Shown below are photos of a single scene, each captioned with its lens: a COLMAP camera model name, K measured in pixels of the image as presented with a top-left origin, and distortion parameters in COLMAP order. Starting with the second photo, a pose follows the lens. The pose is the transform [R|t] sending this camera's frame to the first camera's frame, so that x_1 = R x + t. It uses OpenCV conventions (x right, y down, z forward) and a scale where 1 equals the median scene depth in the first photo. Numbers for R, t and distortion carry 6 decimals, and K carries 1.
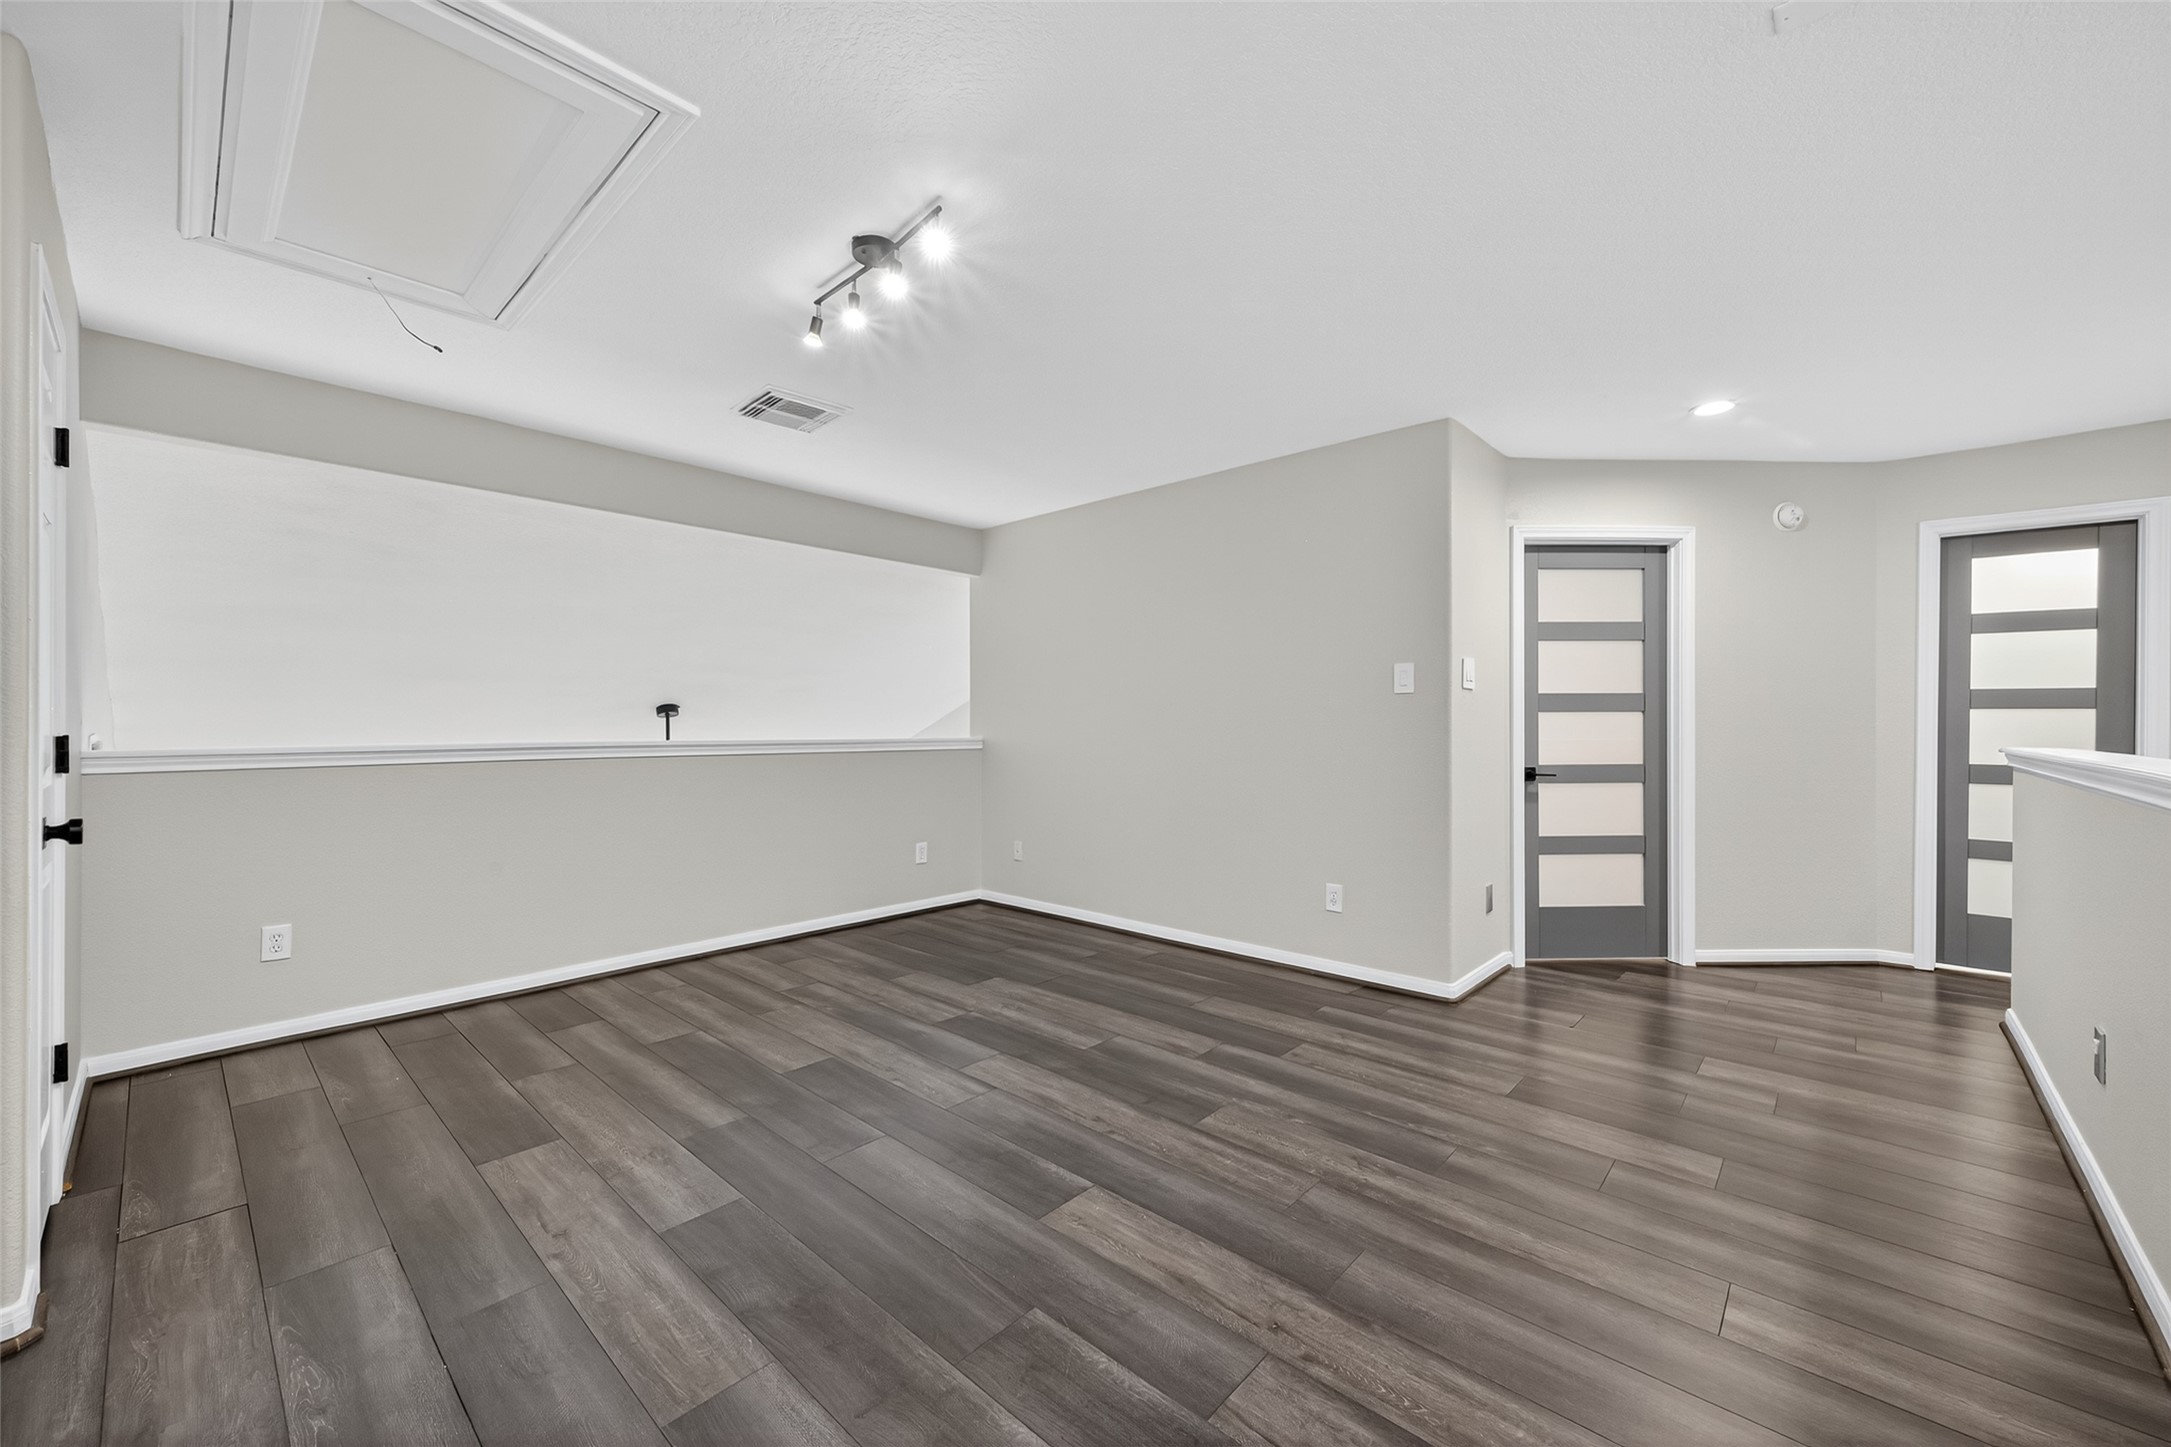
lens RADIAL K [[841.4, 0, 1089.0], [0, 841.4, 726.9], [0, 0, 1]] dist [0.003683, -0.000377]
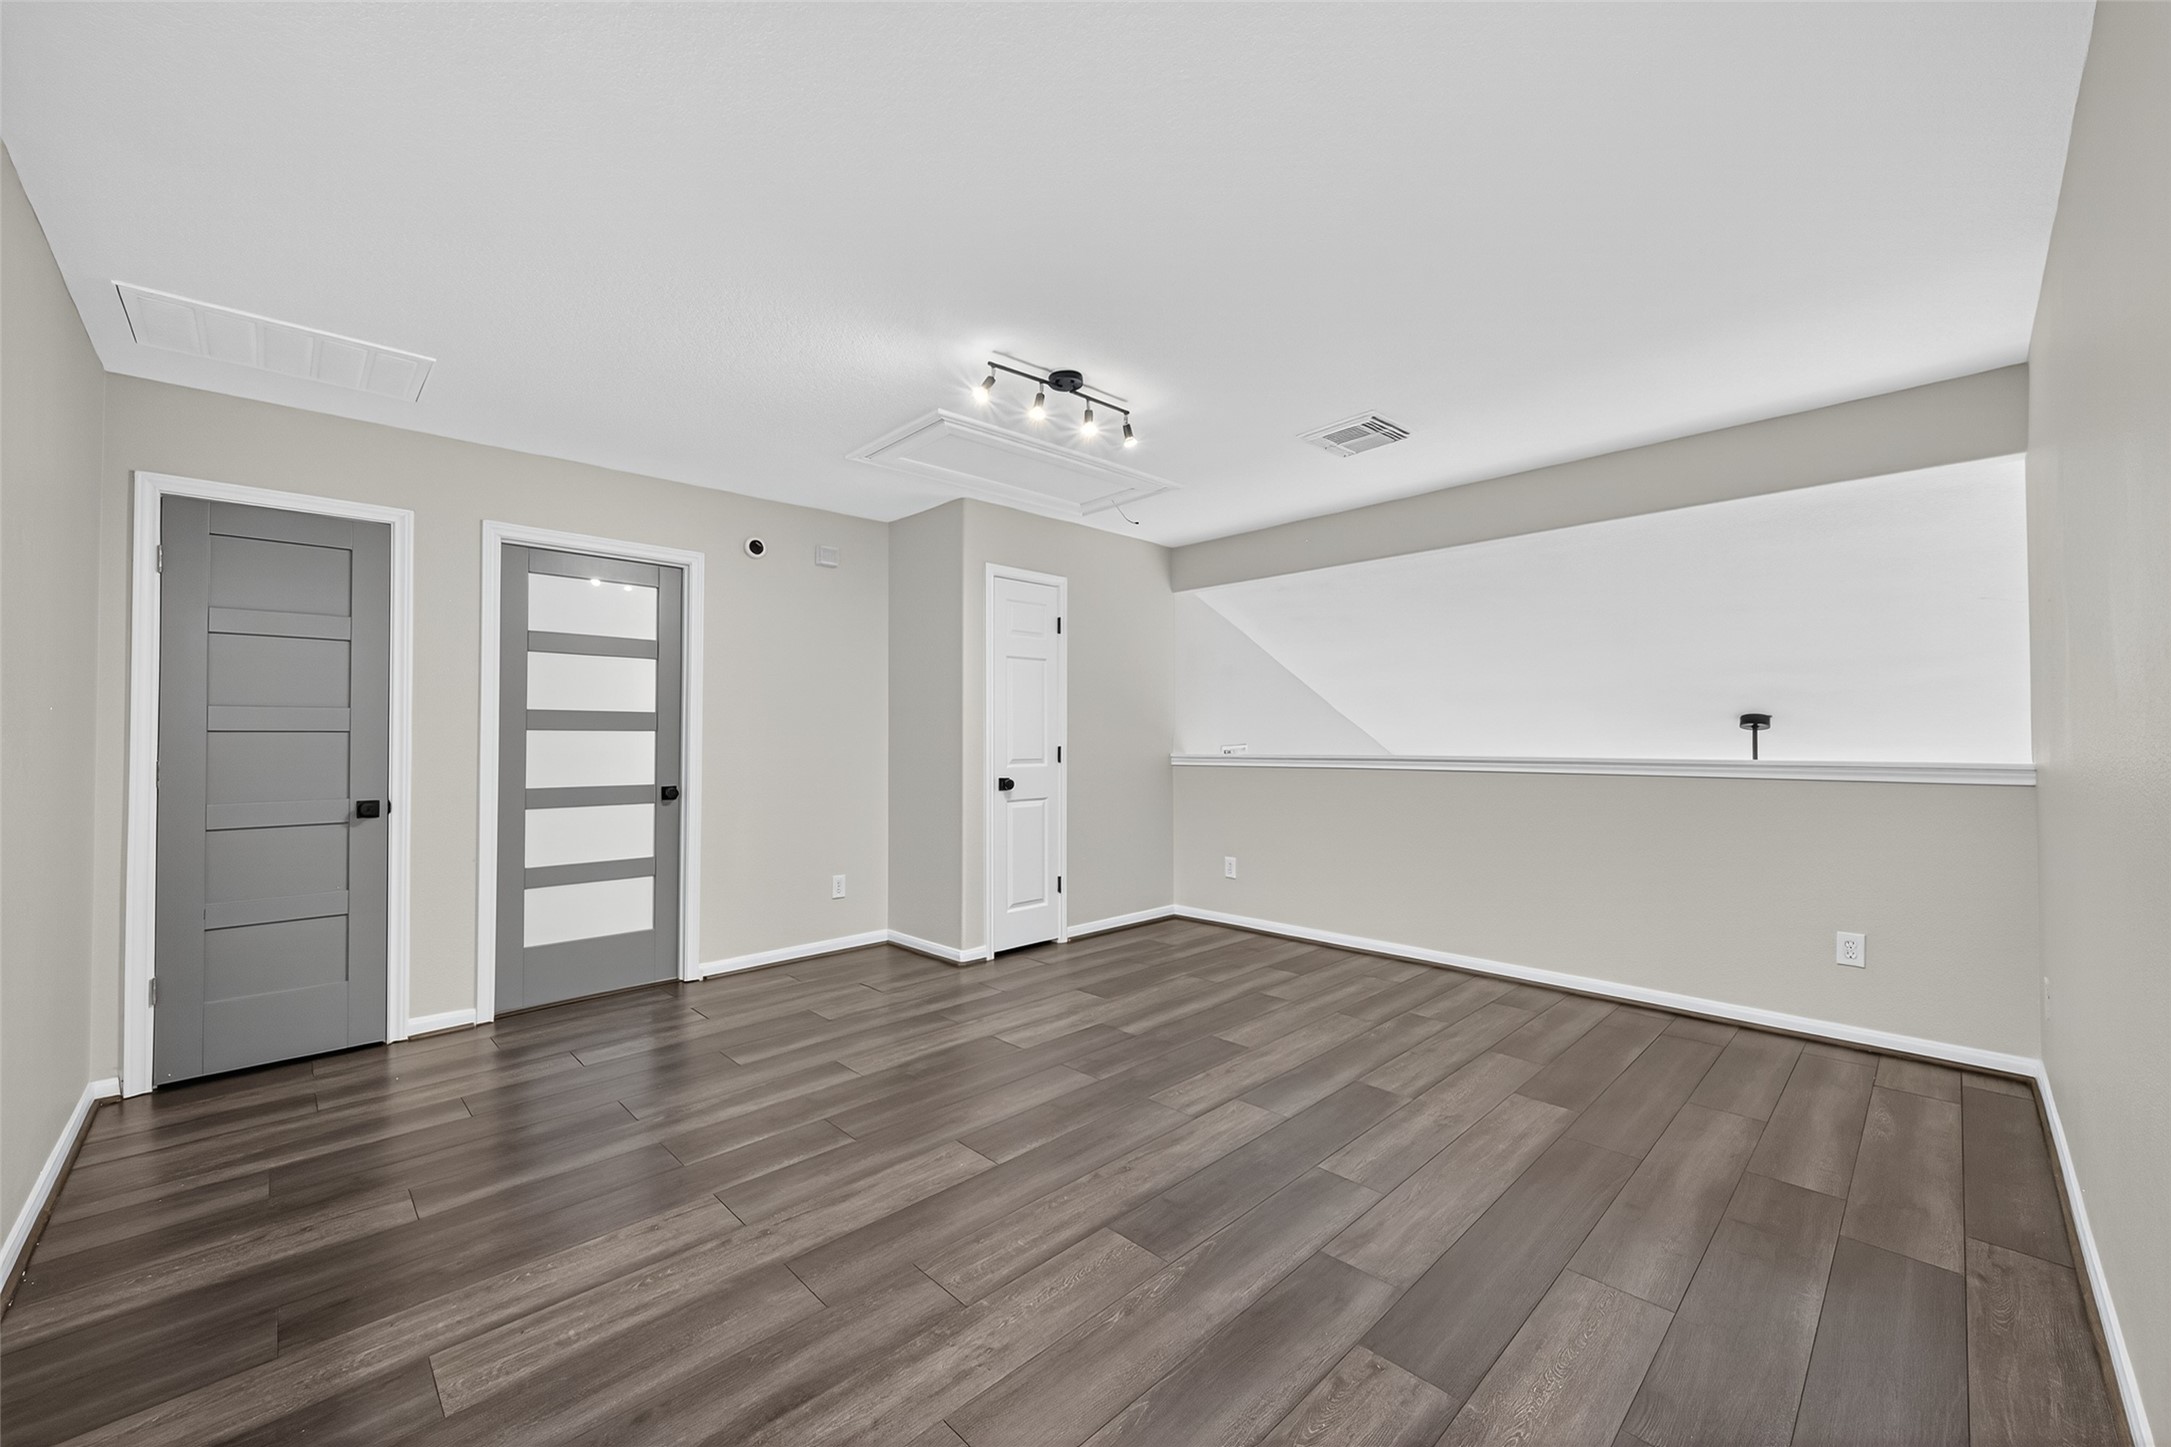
lens RADIAL K [[841.4, 0, 1089.0], [0, 841.4, 726.9], [0, 0, 1]] dist [0.003683, -0.000377]
pose [[-0.057466, -0.012094, -0.998274, 0.808418], [-0.000910, 0.999927, -0.012061, -0.008645], [0.998347, 0.000215, -0.057473, 0.867243]]
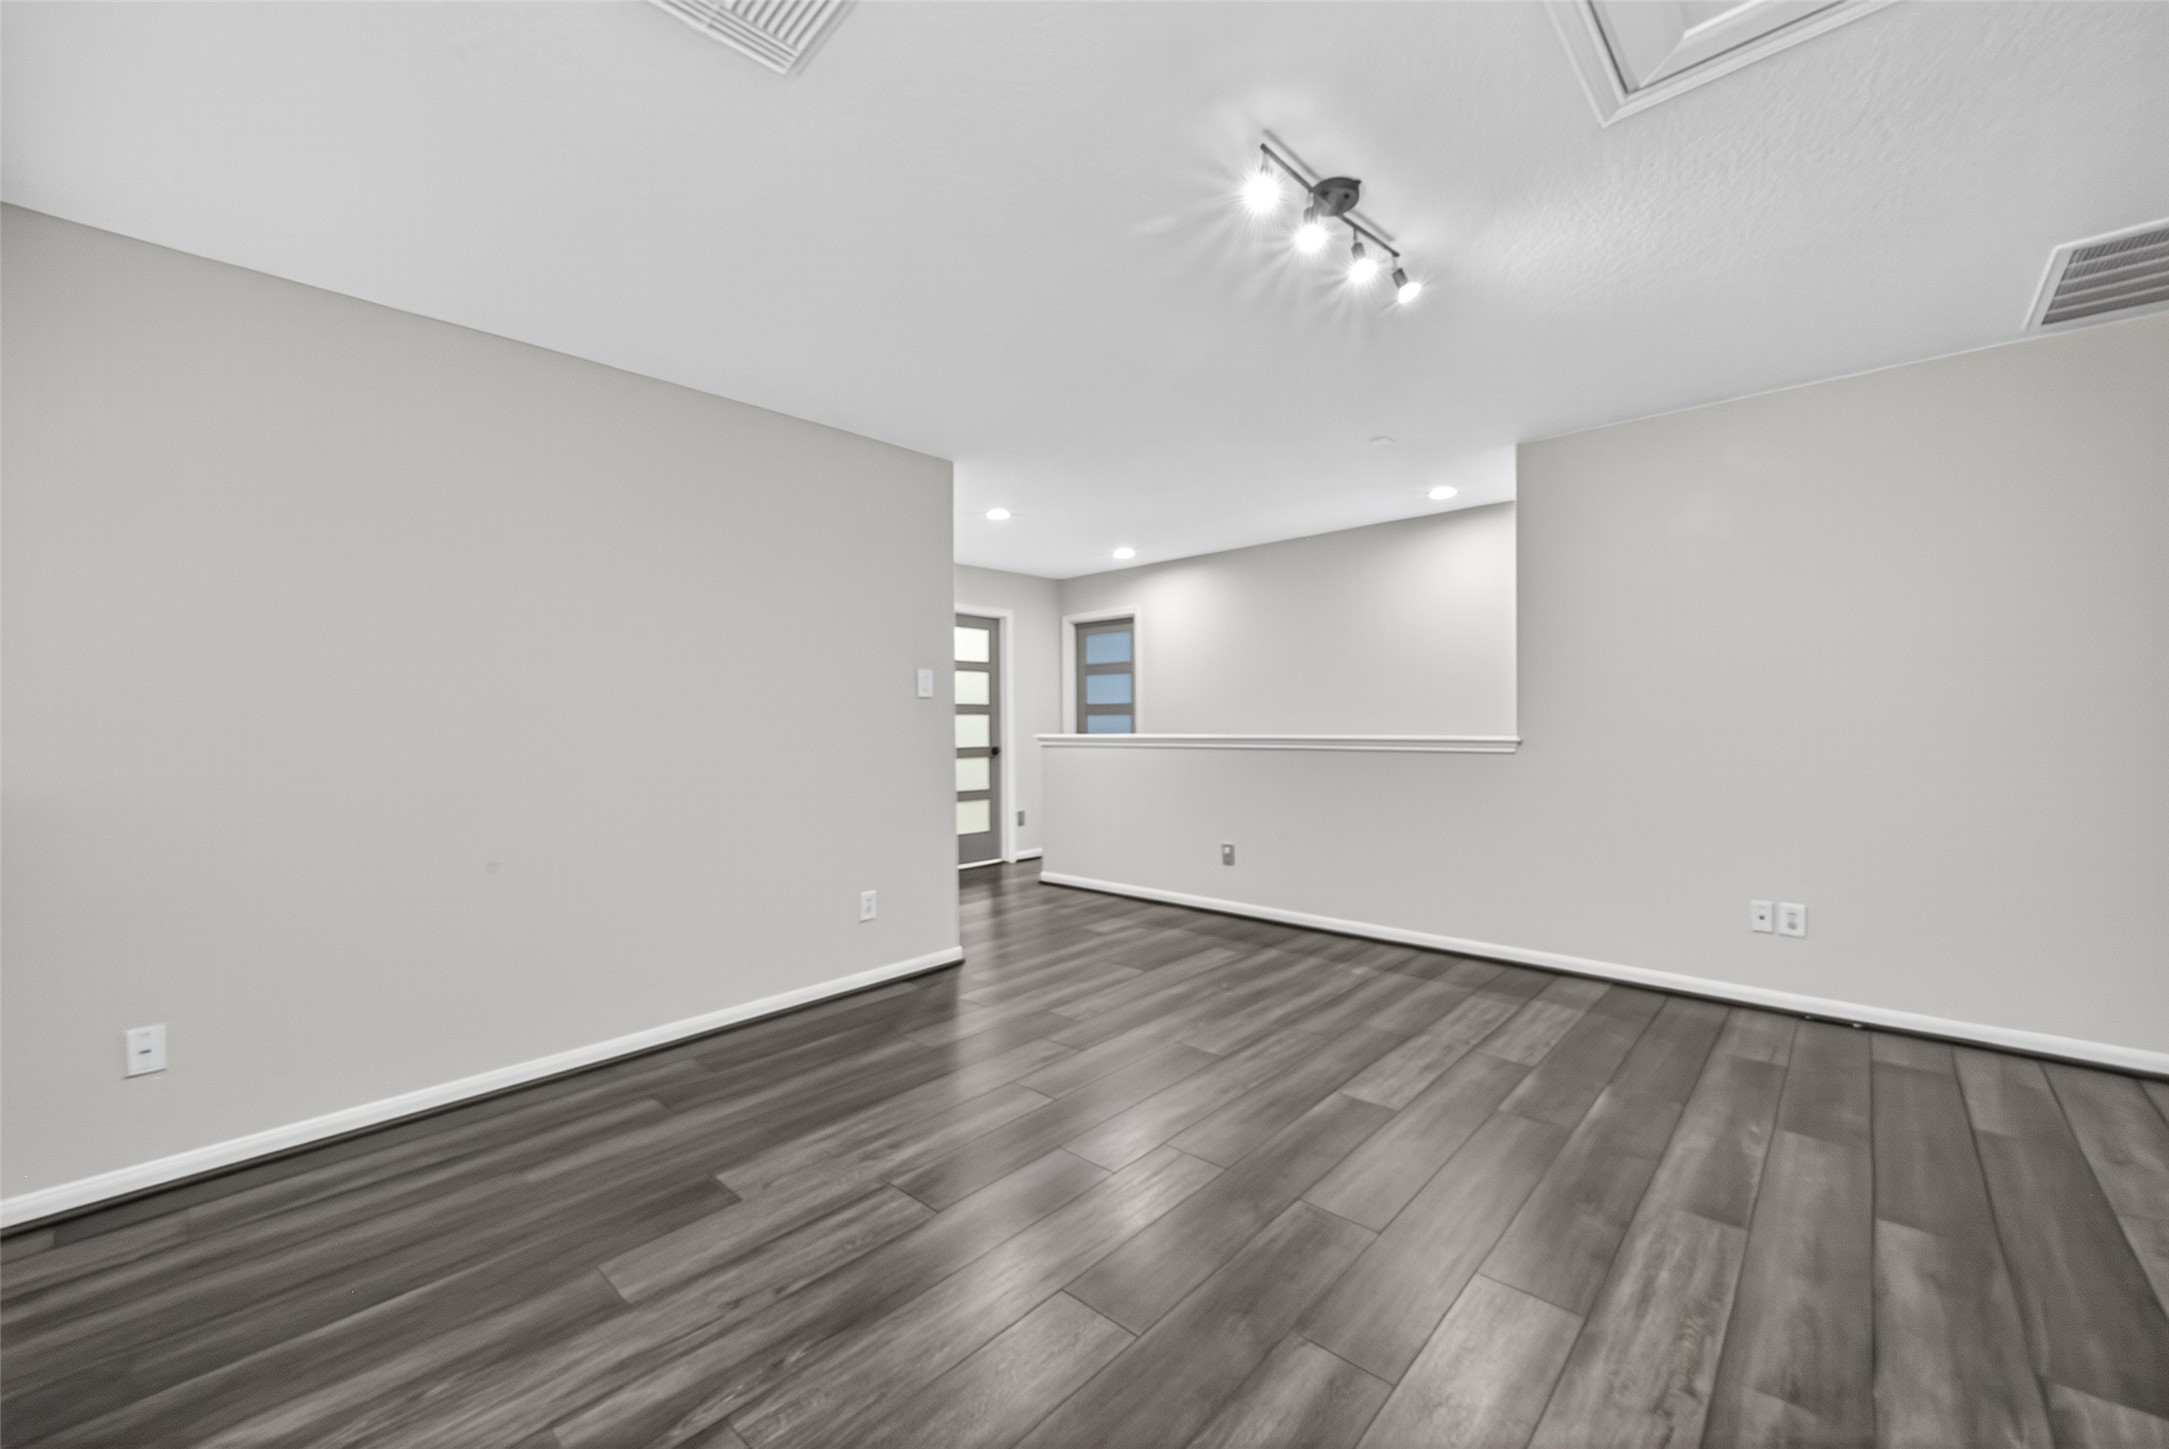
lens RADIAL K [[850.3, 0, 1088.7], [0, 850.3, 728.8], [0, 0, 1]] dist [0.000859, -0.000147]
pose [[0.003864, -0.010001, 0.999943, -0.908751], [0.019825, 0.999754, 0.009922, -0.006820], [-0.999796, 0.019785, 0.004061, 0.989137]]
